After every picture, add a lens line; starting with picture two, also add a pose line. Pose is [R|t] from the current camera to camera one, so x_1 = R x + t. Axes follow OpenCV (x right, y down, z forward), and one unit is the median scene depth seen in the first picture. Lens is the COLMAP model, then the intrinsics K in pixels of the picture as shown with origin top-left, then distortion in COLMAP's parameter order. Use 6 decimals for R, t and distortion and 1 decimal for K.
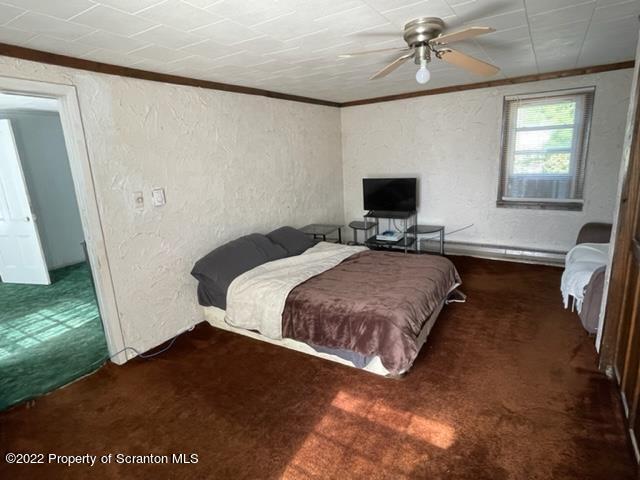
lens RADIAL K [[364.1, 0, 316.5], [0, 364.1, 240.4], [0, 0, 1]] dist [0.012185, -0.006033]
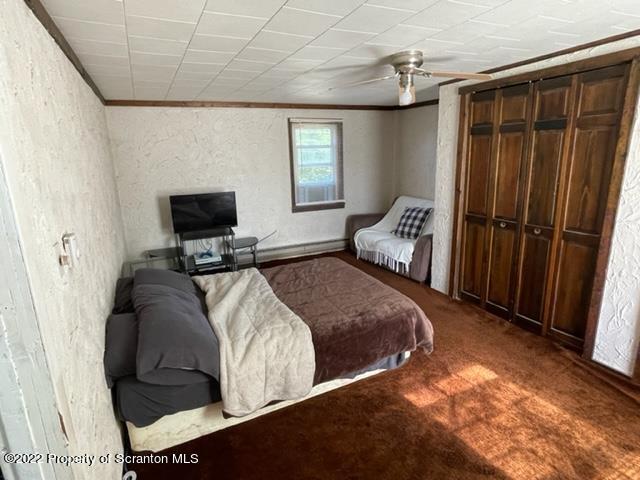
lens RADIAL K [[364.1, 0, 318.0], [0, 364.1, 240.5], [0, 0, 1]] dist [0.012185, -0.006033]
pose [[0.519450, -0.166864, 0.838050, -0.485244], [0.203466, 0.976693, 0.068355, -0.071839], [-0.829924, 0.135008, 0.541294, 0.343775]]
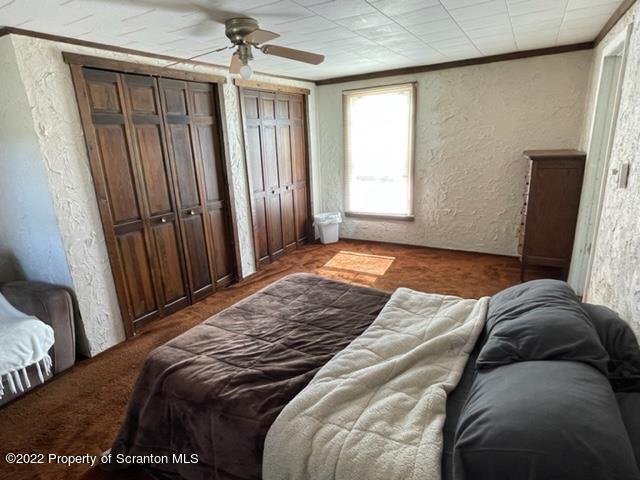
lens RADIAL K [[364.1, 0, 316.9], [0, 364.1, 239.1], [0, 0, 1]] dist [0.012185, -0.006033]
pose [[-0.992933, 0.114134, -0.032529, 0.086420], [0.083891, 0.868875, 0.487871, -0.276612], [0.083946, 0.481694, -0.872310, 1.133242]]
